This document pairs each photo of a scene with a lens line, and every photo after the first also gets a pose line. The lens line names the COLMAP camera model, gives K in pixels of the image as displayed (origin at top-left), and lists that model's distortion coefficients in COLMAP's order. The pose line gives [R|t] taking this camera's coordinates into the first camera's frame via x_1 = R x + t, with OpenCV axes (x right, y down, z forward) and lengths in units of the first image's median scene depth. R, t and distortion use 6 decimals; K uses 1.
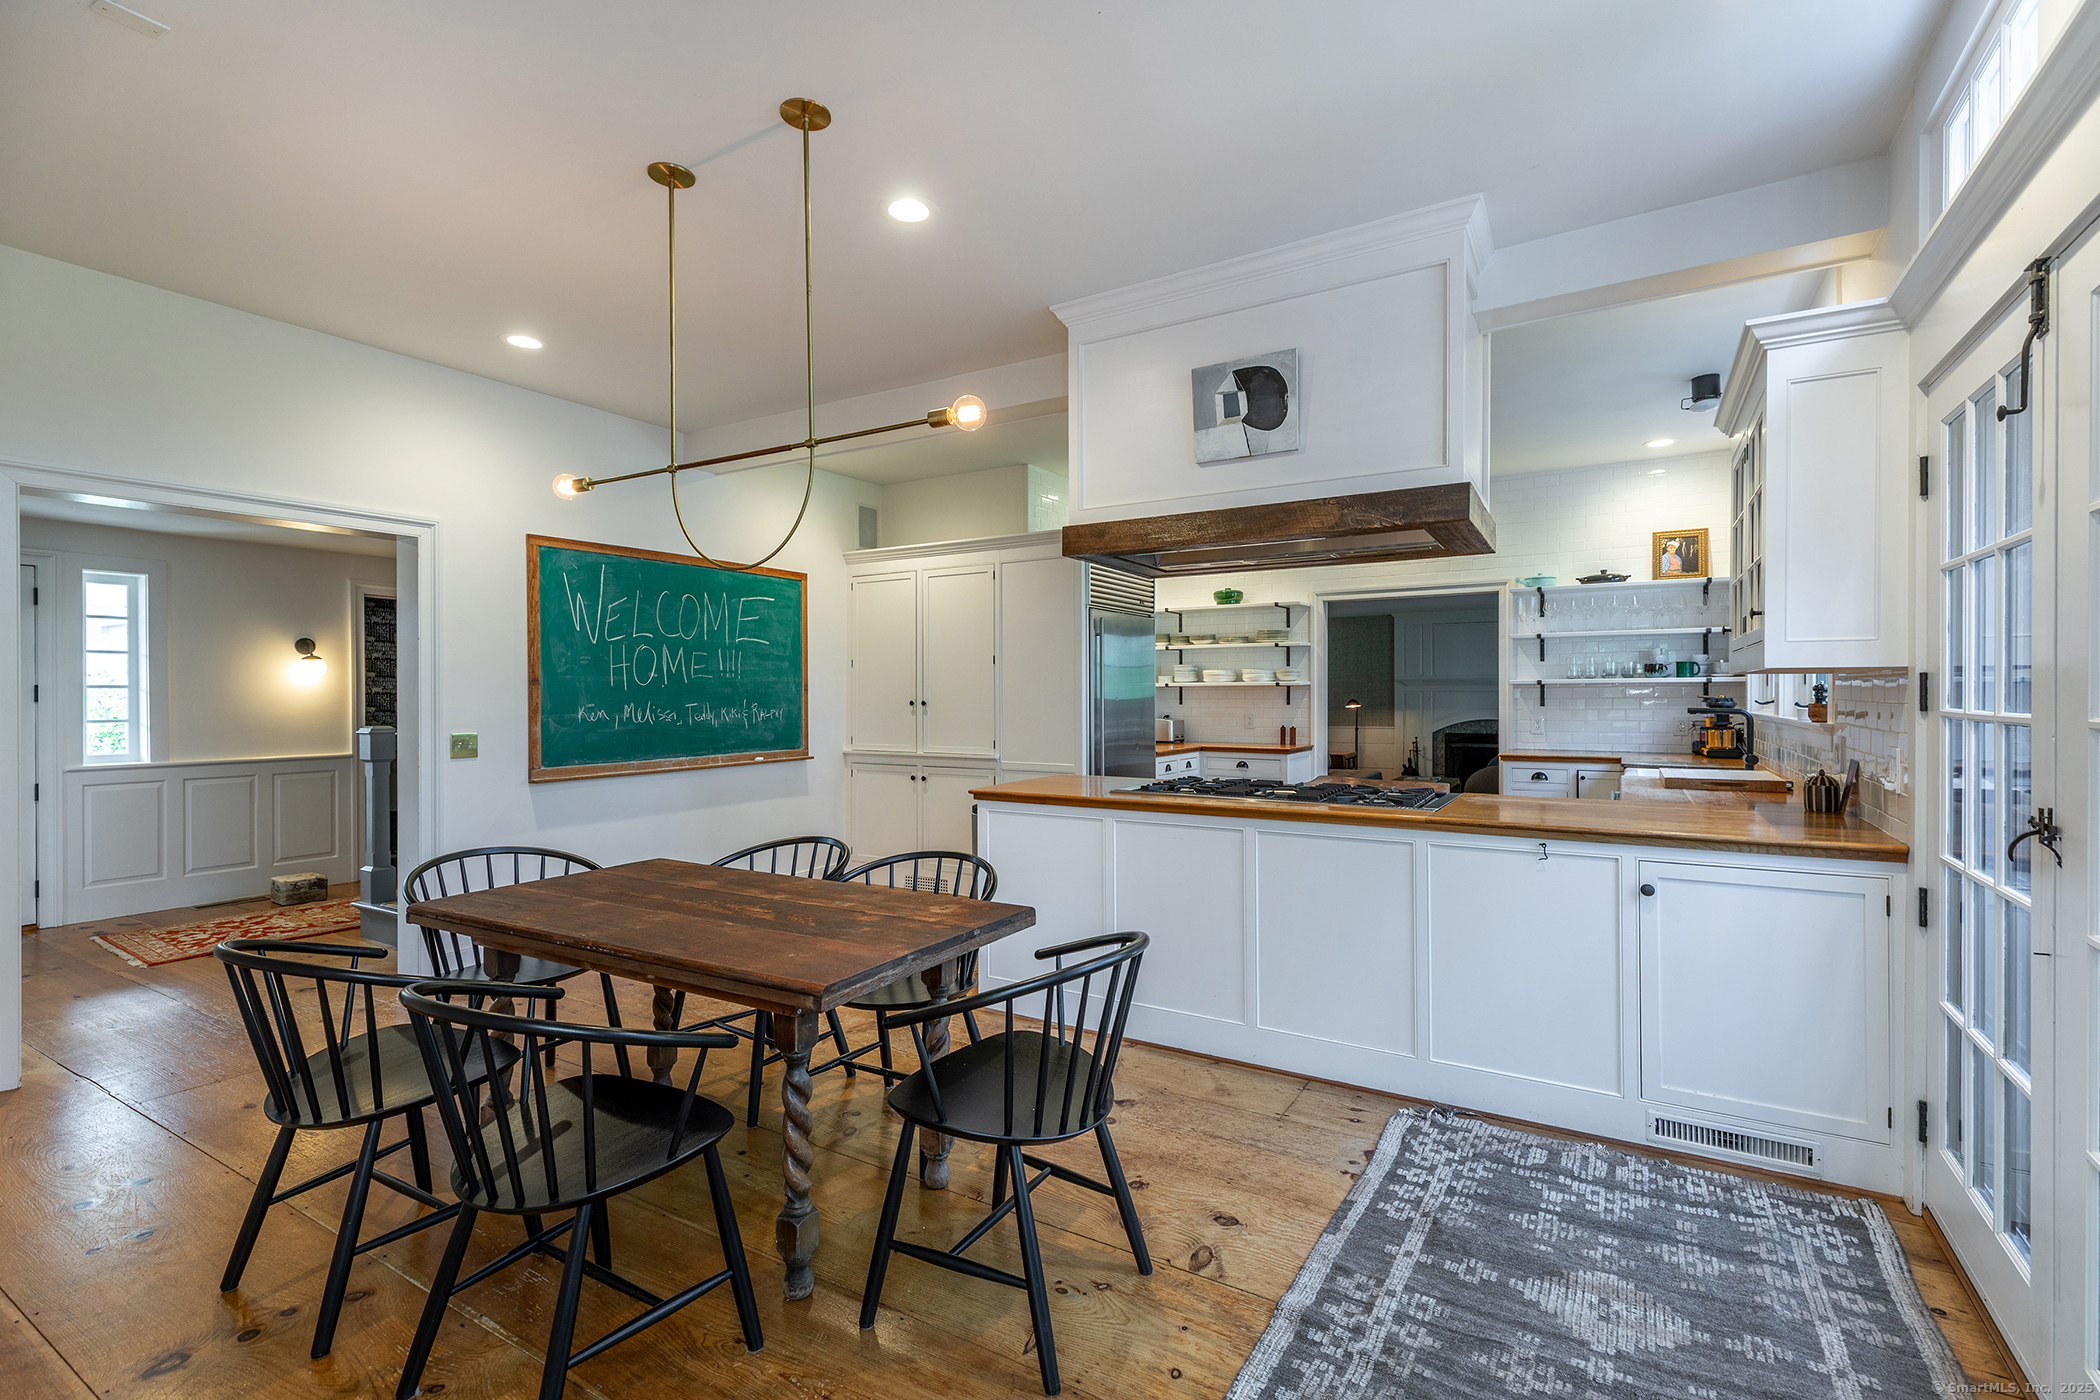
lens RADIAL K [[956.3, 0, 1058.3], [0, 956.3, 698.0], [0, 0, 1]] dist [-0.000060, 0.000113]
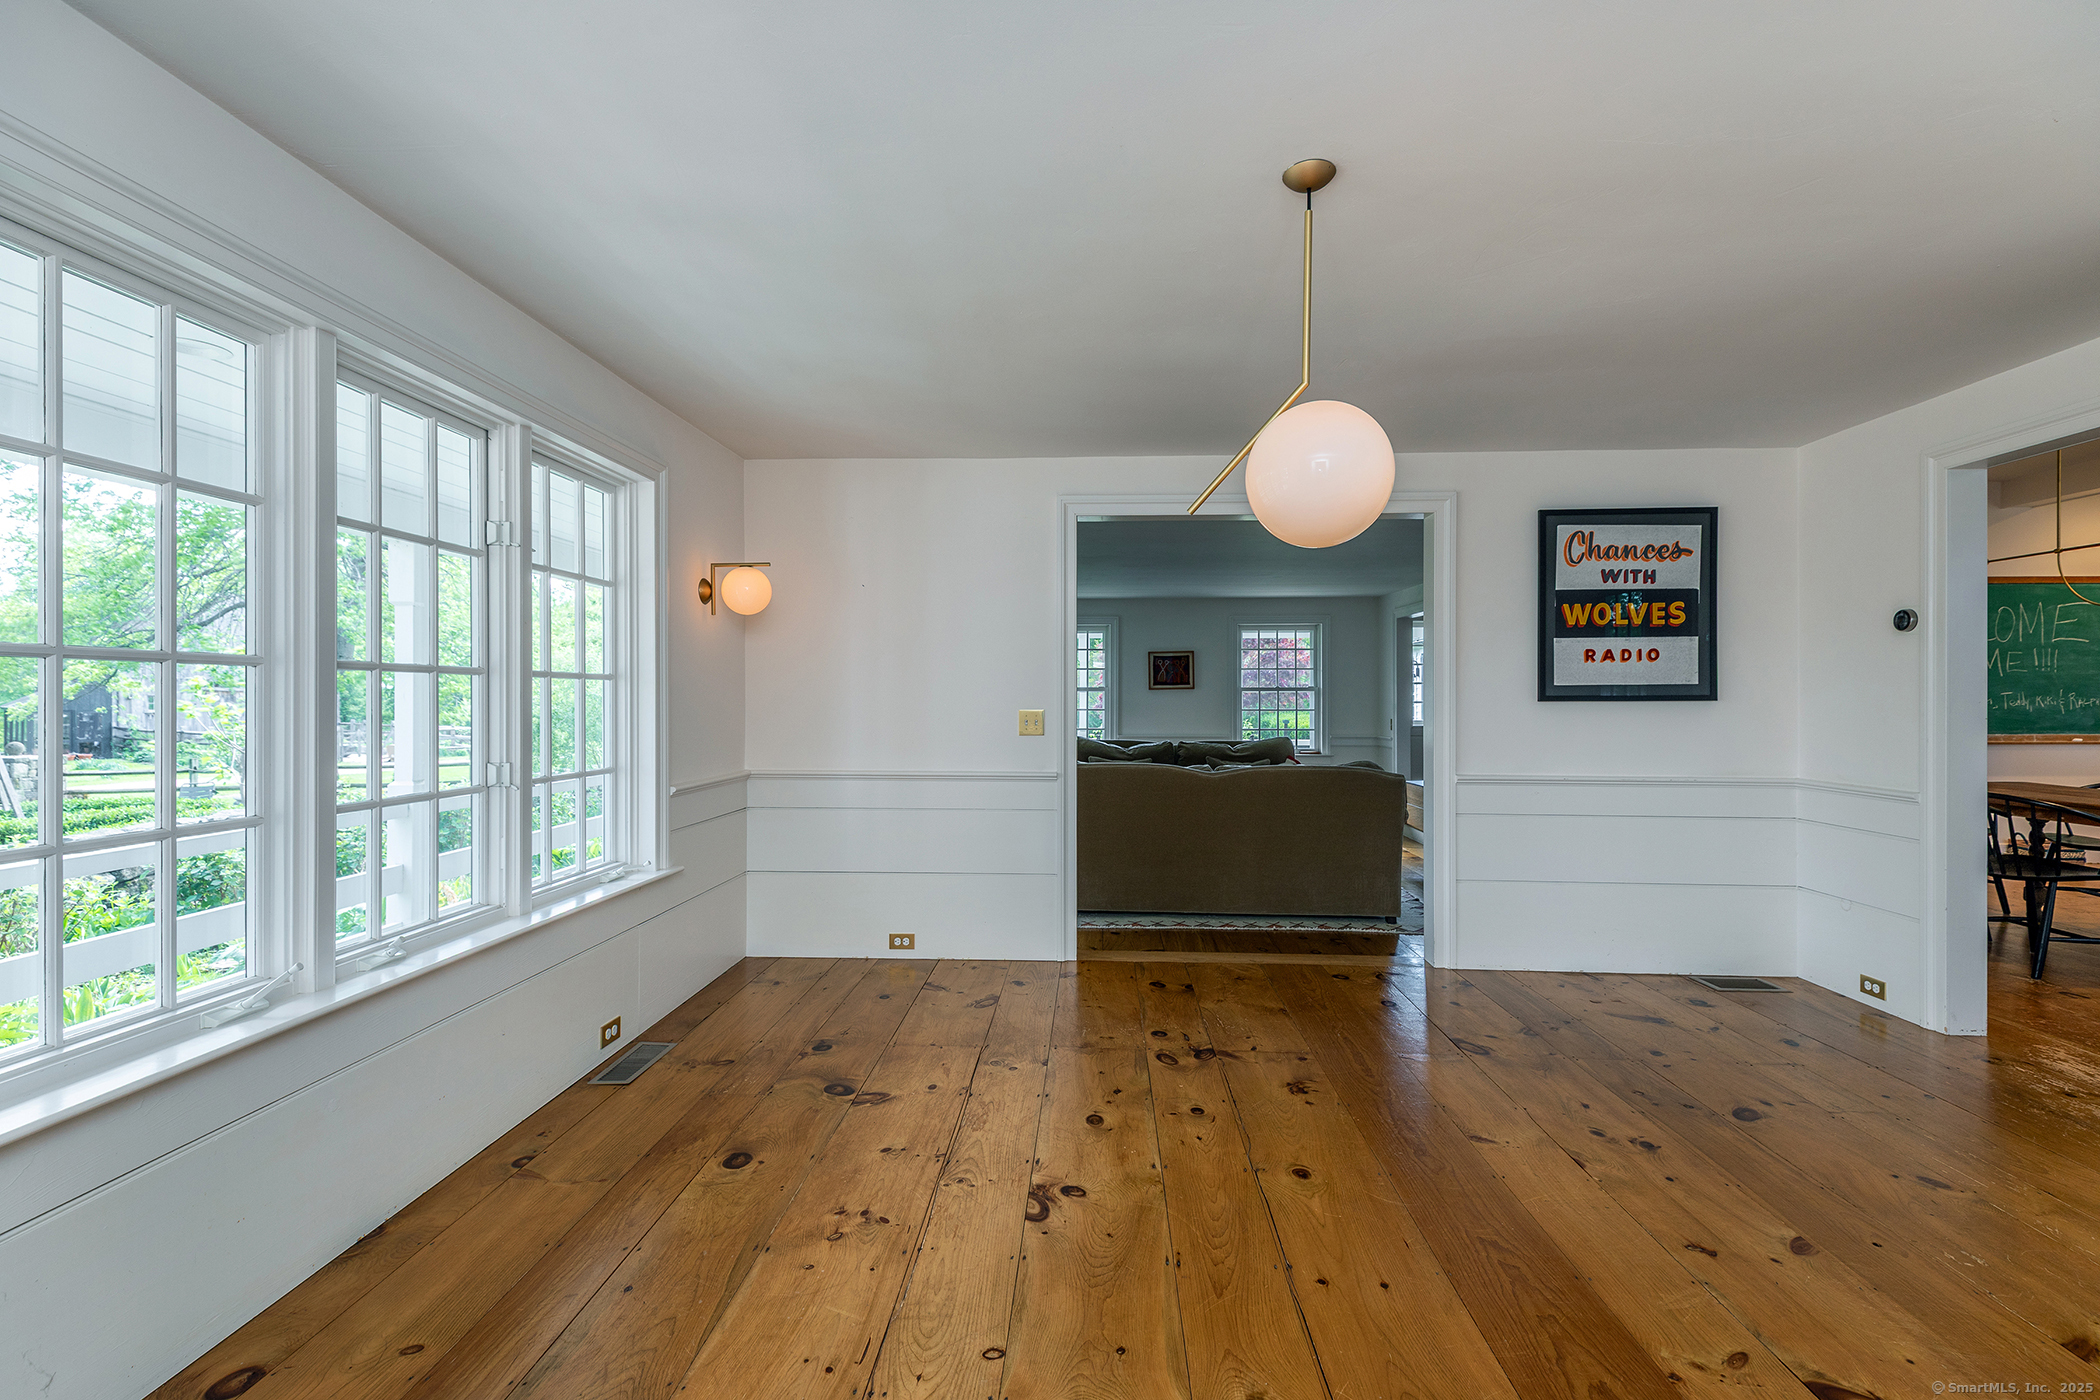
lens RADIAL K [[956.3, 0, 1050.7], [0, 956.3, 698.0], [0, 0, 1]] dist [-0.000060, 0.000113]
pose [[0.479931, 0.004623, -0.877294, 0.116747], [-0.005240, 0.999983, 0.002403, 0.016148], [0.877291, 0.003444, 0.479947, -0.692745]]
